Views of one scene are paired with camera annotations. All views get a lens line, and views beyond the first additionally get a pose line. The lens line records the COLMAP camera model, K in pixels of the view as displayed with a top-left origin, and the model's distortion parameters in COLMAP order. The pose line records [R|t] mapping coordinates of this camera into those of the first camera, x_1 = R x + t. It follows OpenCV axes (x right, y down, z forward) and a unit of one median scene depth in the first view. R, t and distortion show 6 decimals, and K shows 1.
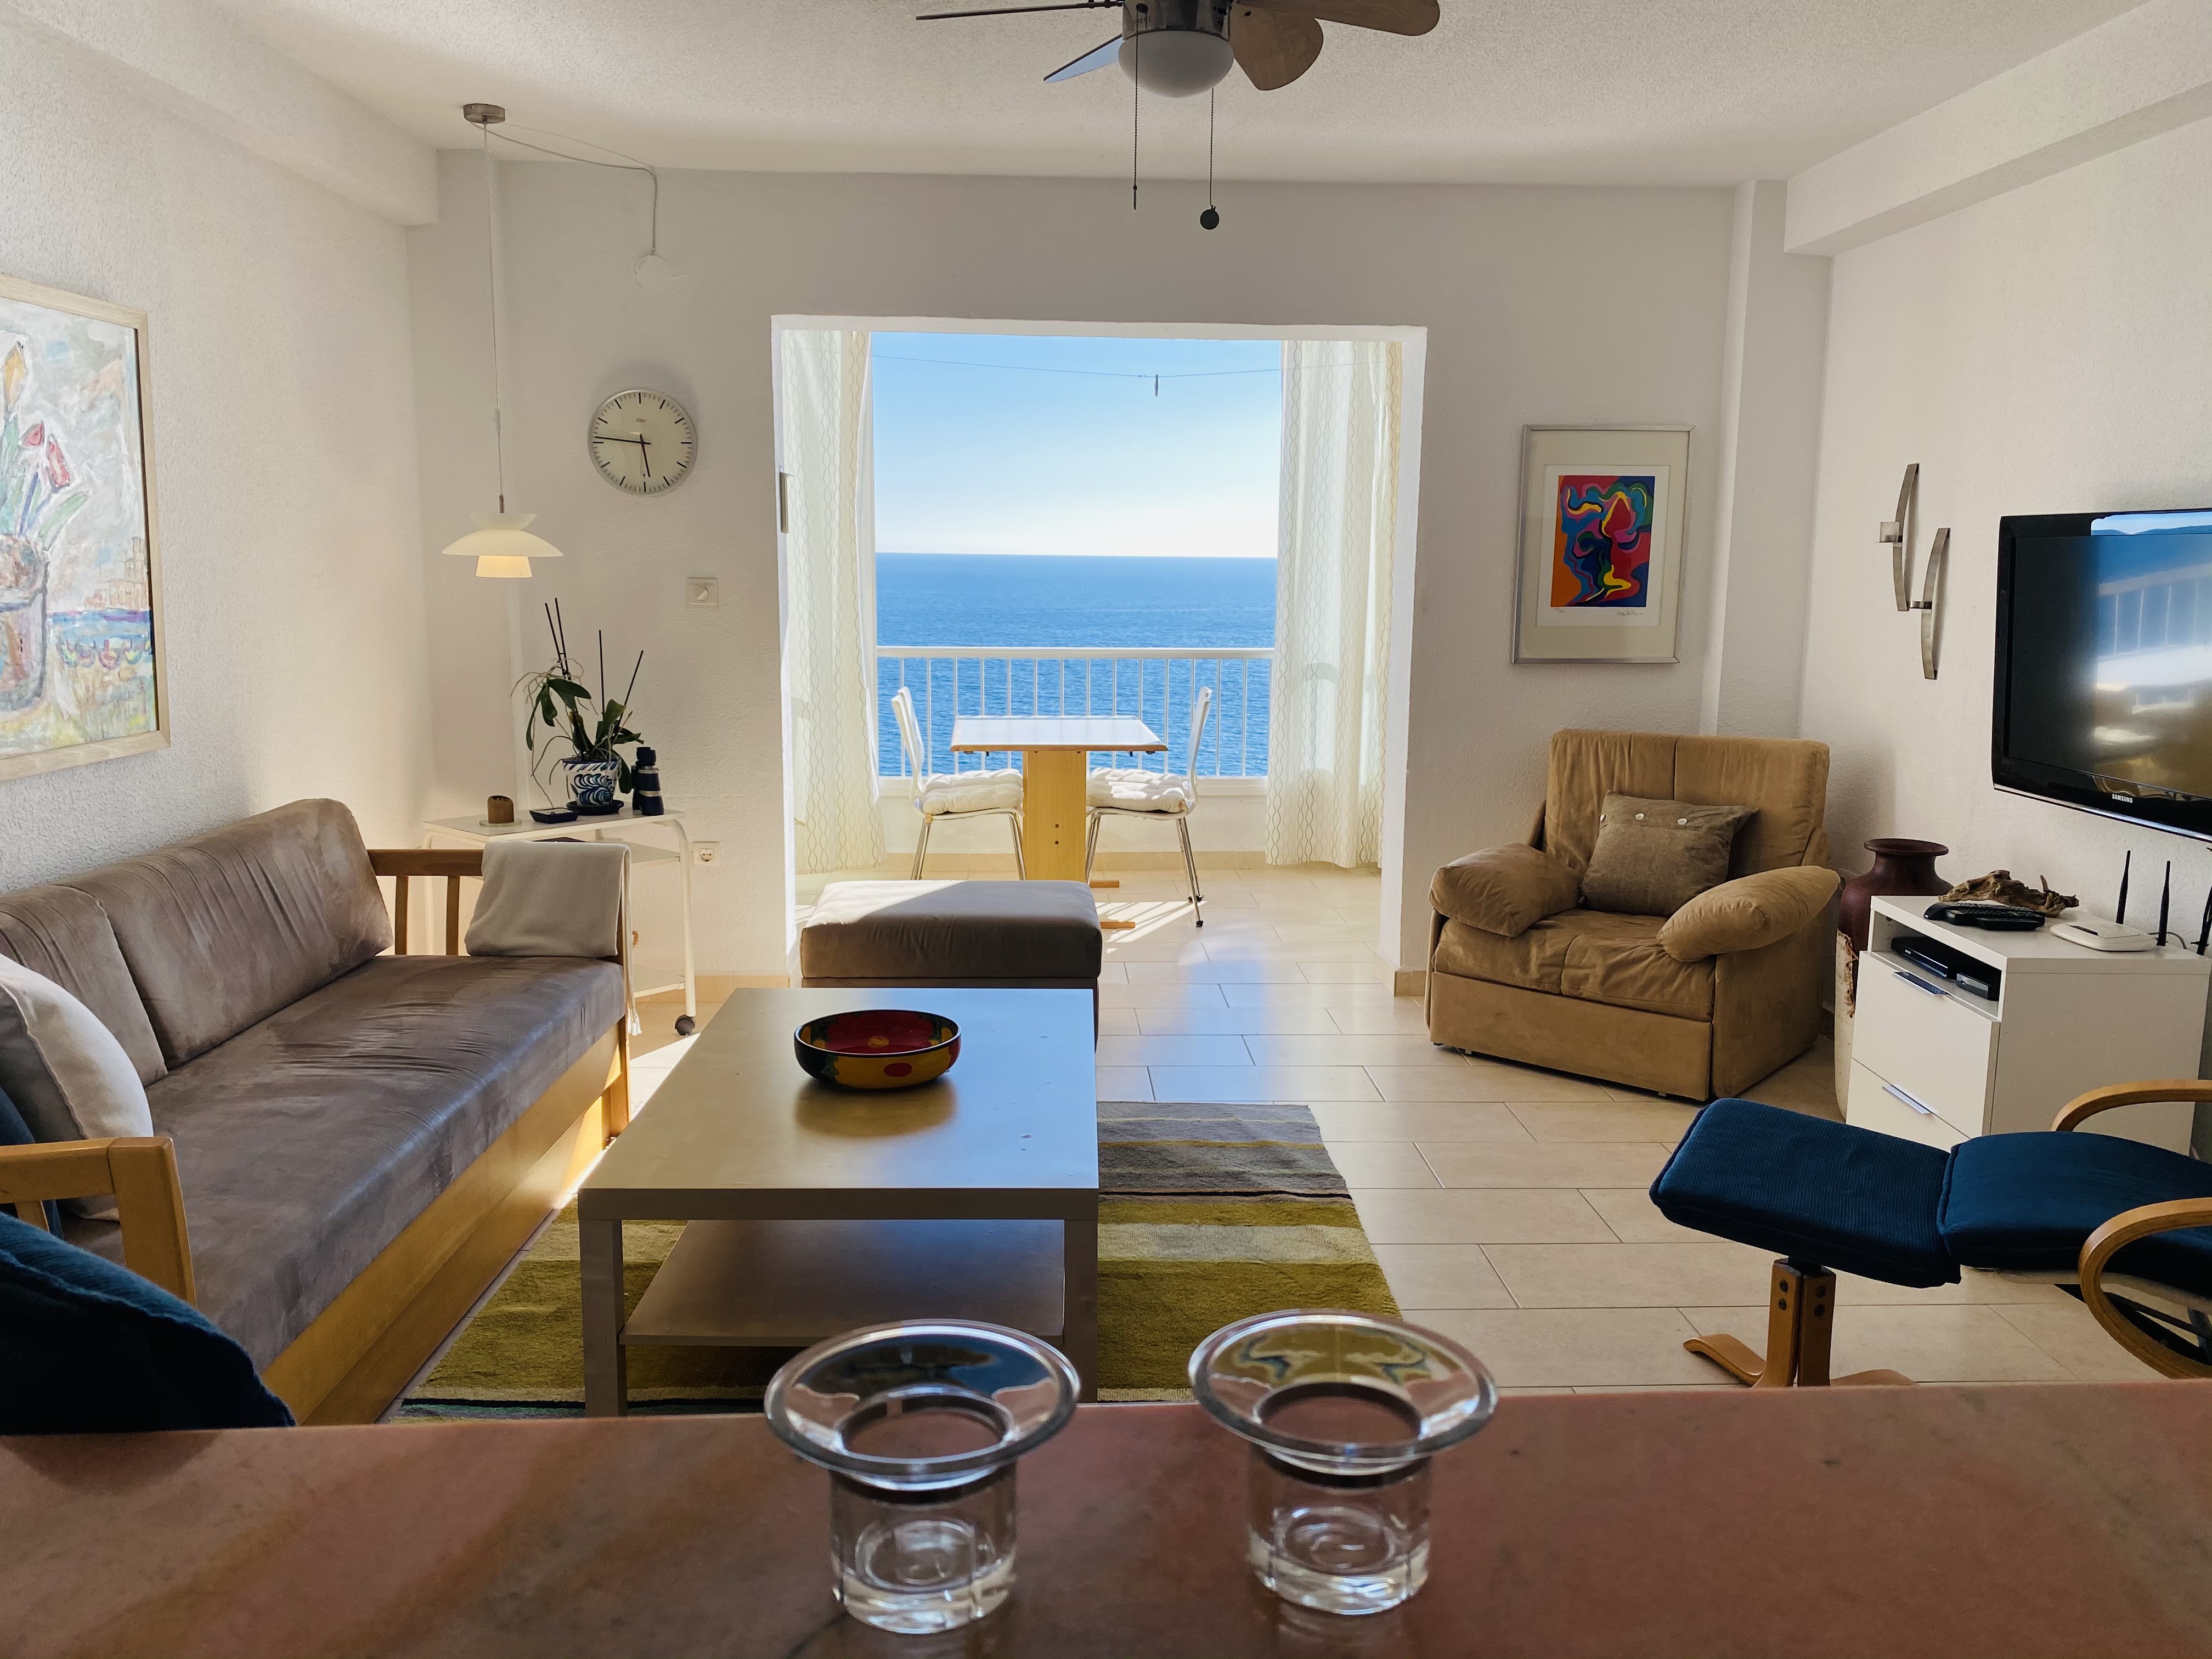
lens RADIAL K [[1667.0, 0, 1106.0], [0, 1667.0, 829.5], [0, 0, 1]] dist [-0.008273, -0.007273]
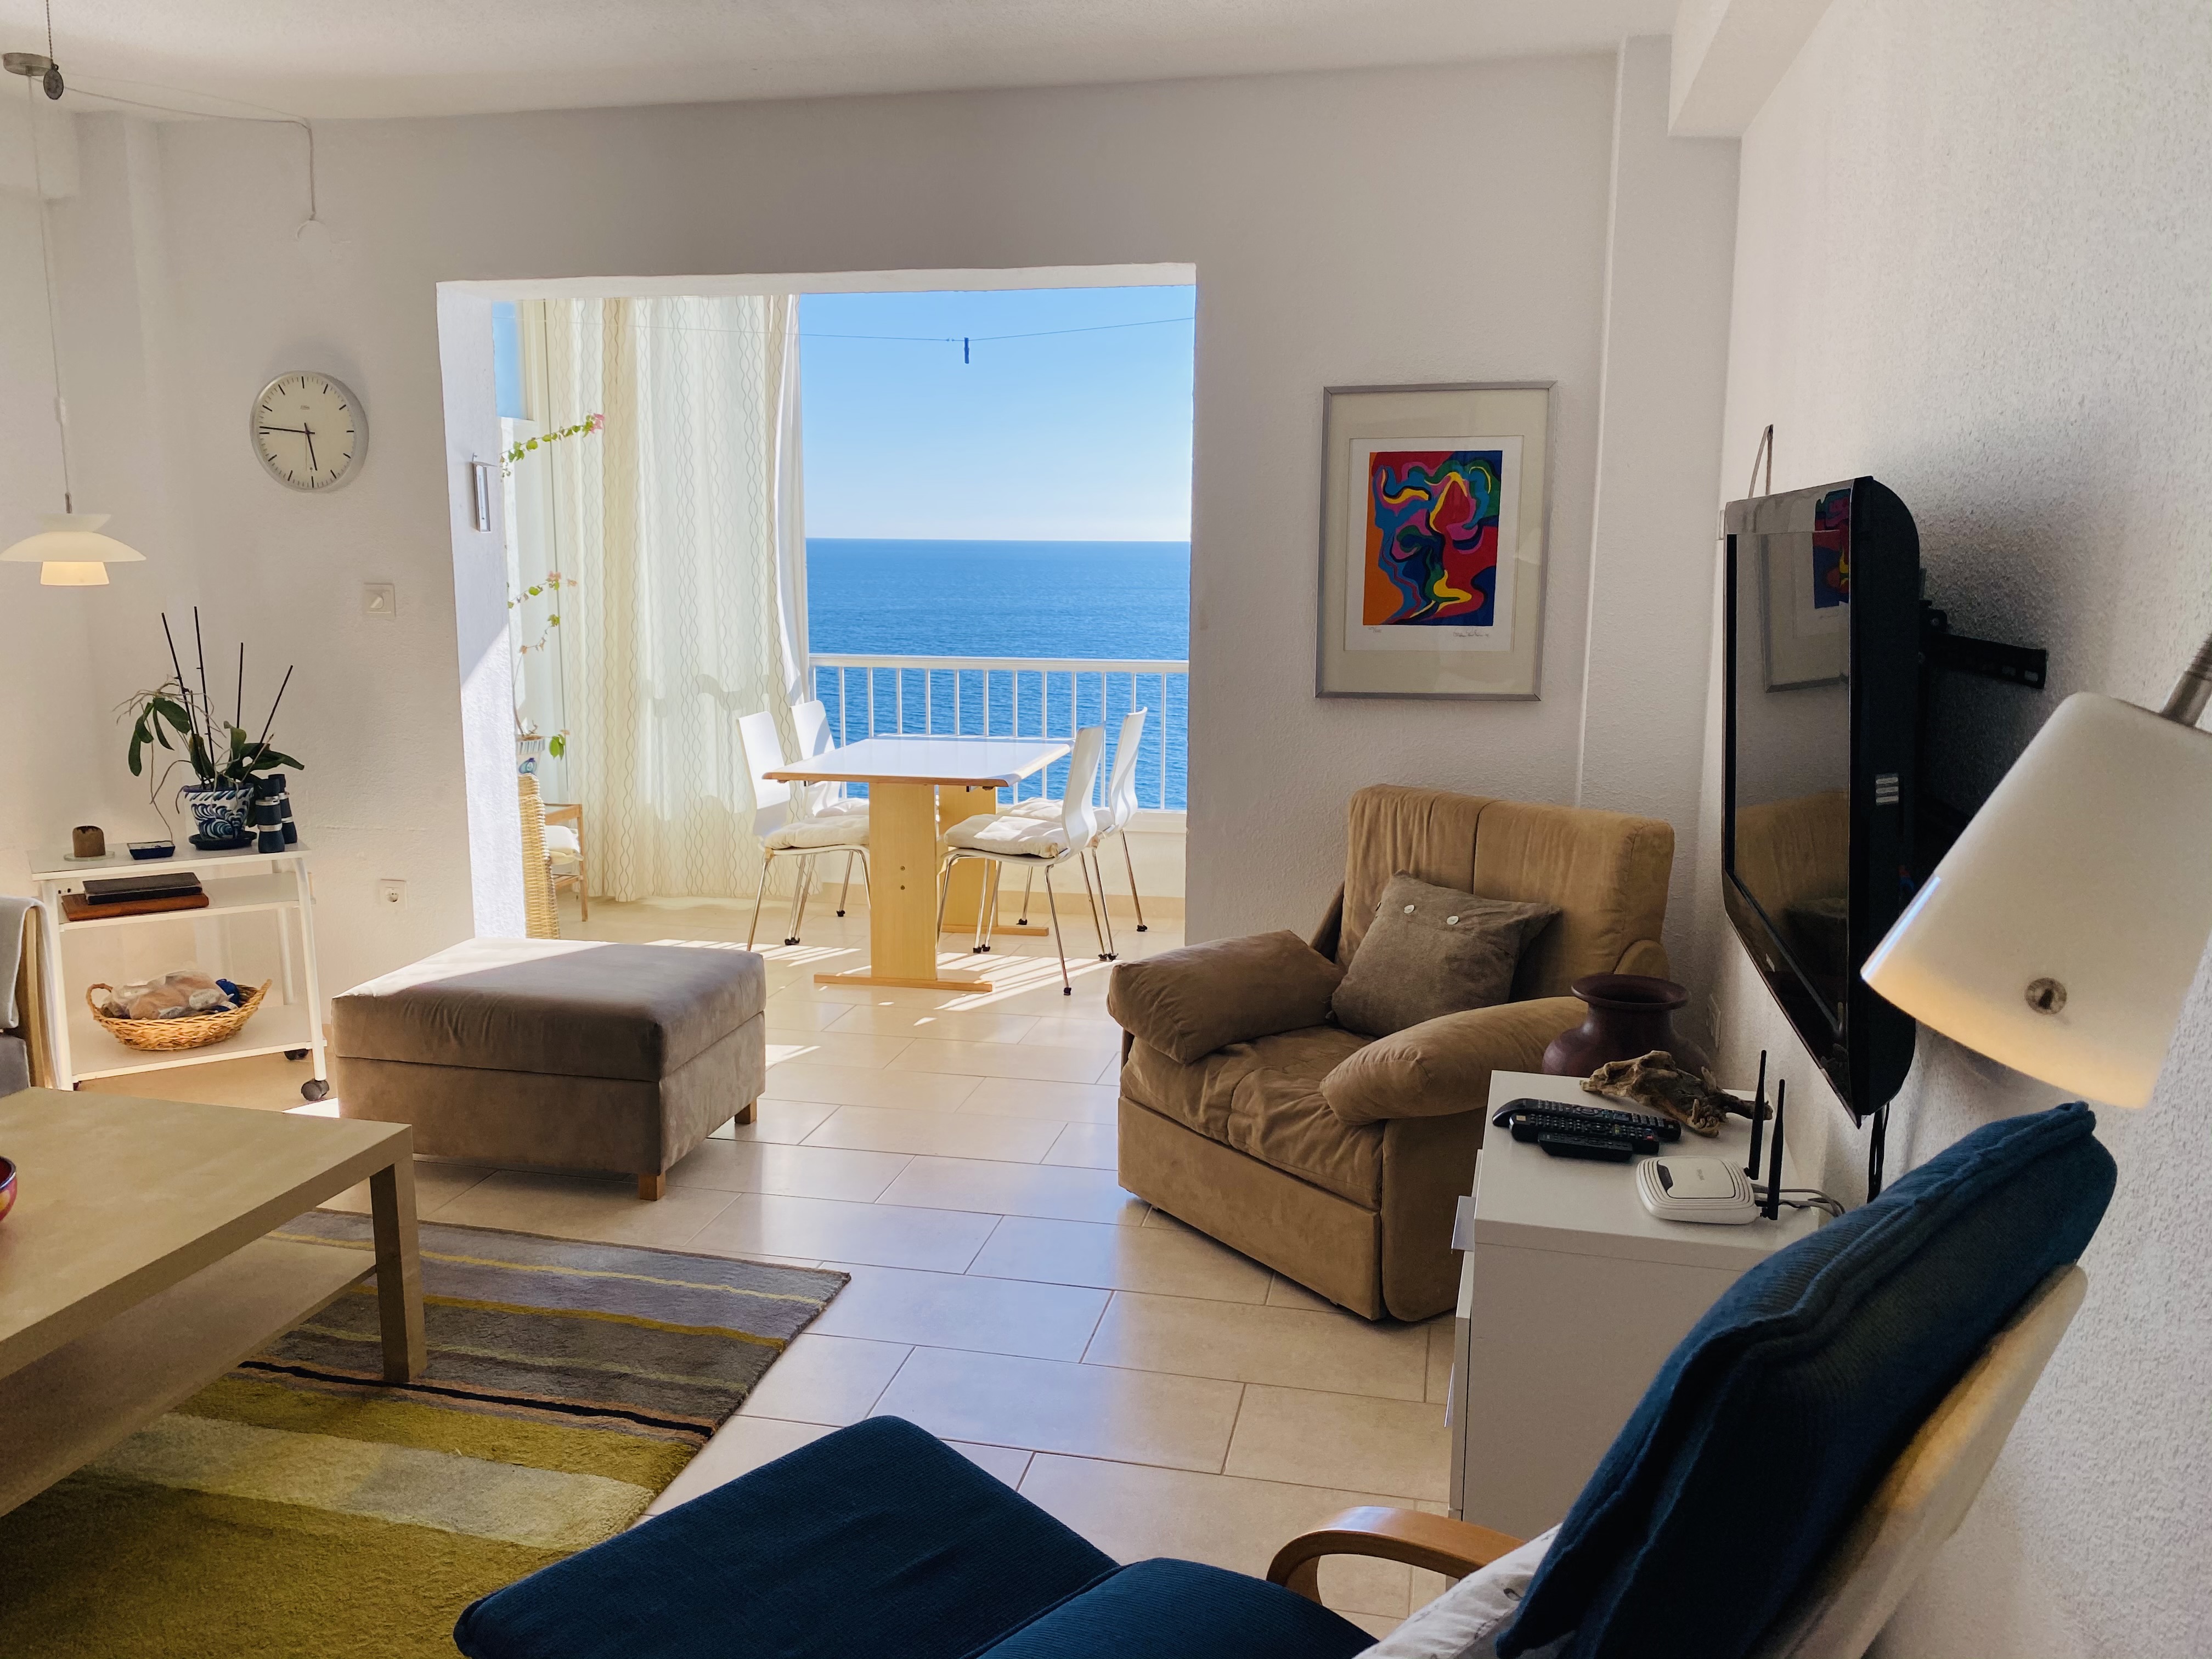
lens RADIAL K [[1674.5, 0, 1106.0], [0, 1674.5, 829.5], [0, 0, 1]] dist [0.005802, -0.015273]
pose [[0.969243, 0.038832, -0.243022, 0.378760], [-0.037478, 0.999245, 0.010193, -0.047097], [0.243234, -0.000771, 0.969967, 0.245209]]
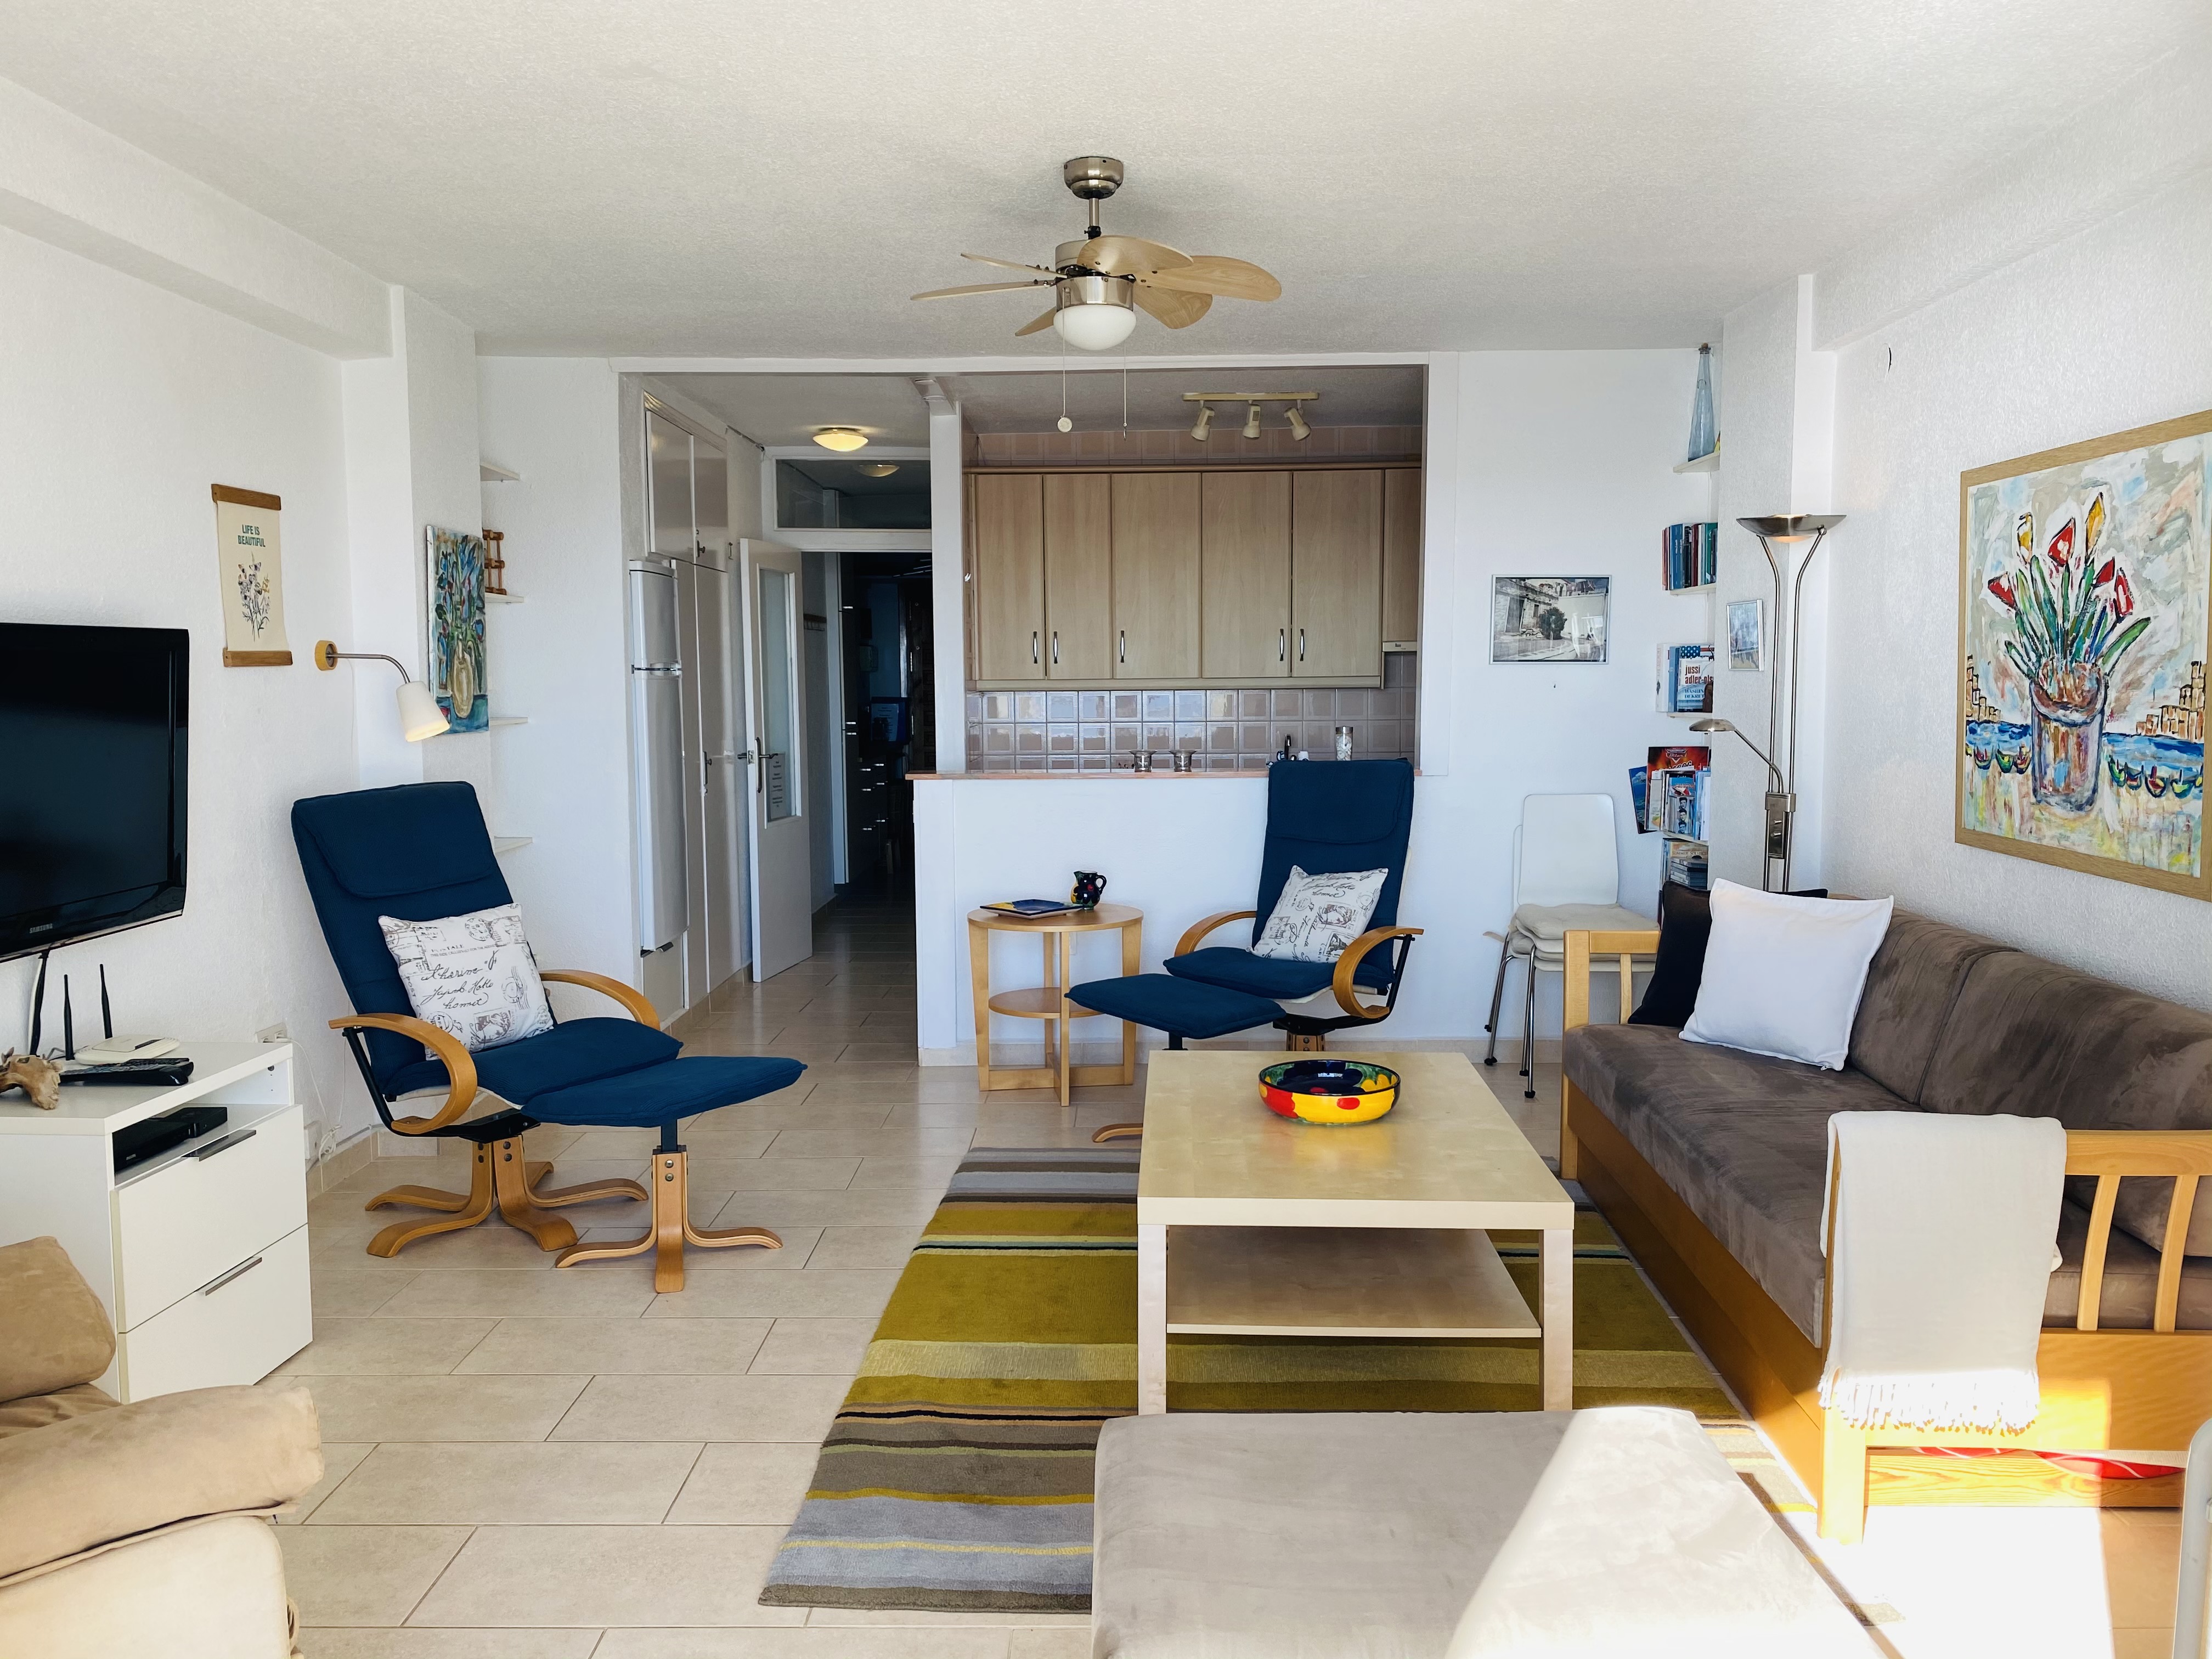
lens RADIAL K [[1633.3, 0, 1106.0], [0, 1633.3, 829.5], [0, 0, 1]] dist [-0.000866, -0.137016]
pose [[-0.997934, -0.012329, 0.063057, -0.029982], [0.004119, 0.967123, 0.254274, -0.214851], [-0.064119, 0.254008, -0.965074, 1.315101]]
